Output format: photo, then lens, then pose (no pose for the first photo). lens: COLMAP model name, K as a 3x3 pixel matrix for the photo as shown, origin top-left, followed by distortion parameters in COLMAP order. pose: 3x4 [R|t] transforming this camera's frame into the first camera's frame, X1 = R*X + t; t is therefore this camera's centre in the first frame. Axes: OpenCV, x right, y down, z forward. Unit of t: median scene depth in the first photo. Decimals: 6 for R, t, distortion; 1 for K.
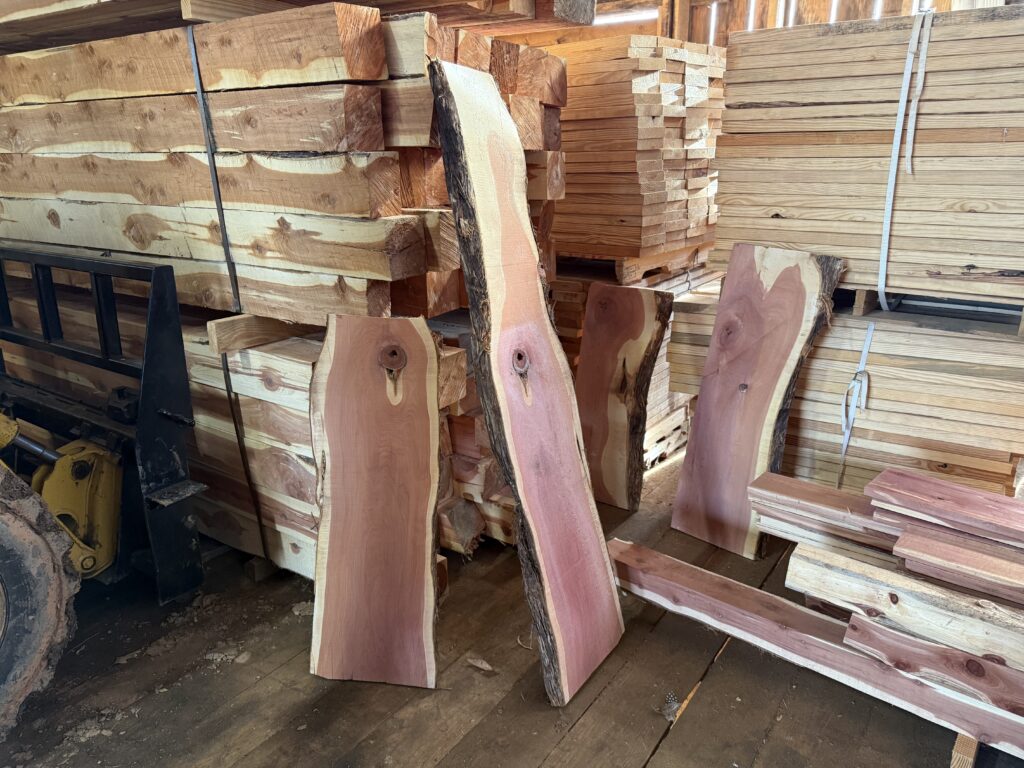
lens RADIAL K [[740.5, 0, 512.0], [0, 740.5, 384.0], [0, 0, 1]] dist [0.041227, -0.001034]
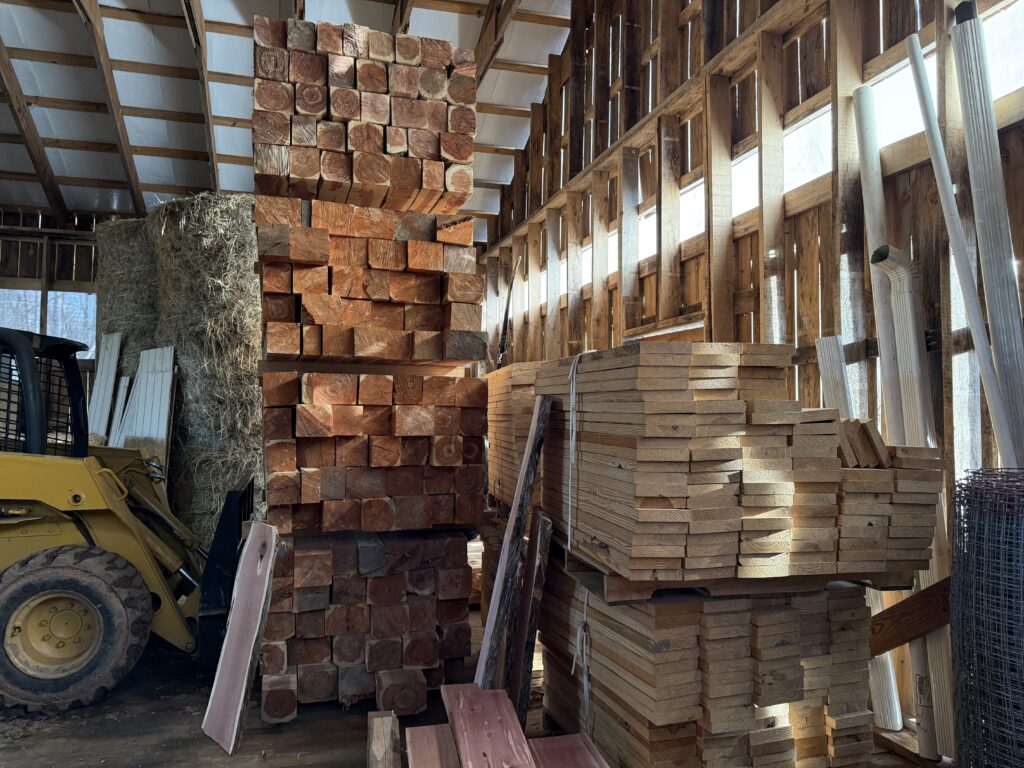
lens RADIAL K [[740.5, 0, 512.0], [0, 740.5, 384.0], [0, 0, 1]] dist [0.041227, -0.001034]
pose [[0.772927, -0.018485, -0.634226, 1.468908], [-0.186847, 0.948620, -0.255358, -0.062652], [0.606360, 0.315877, 0.729760, -0.099418]]
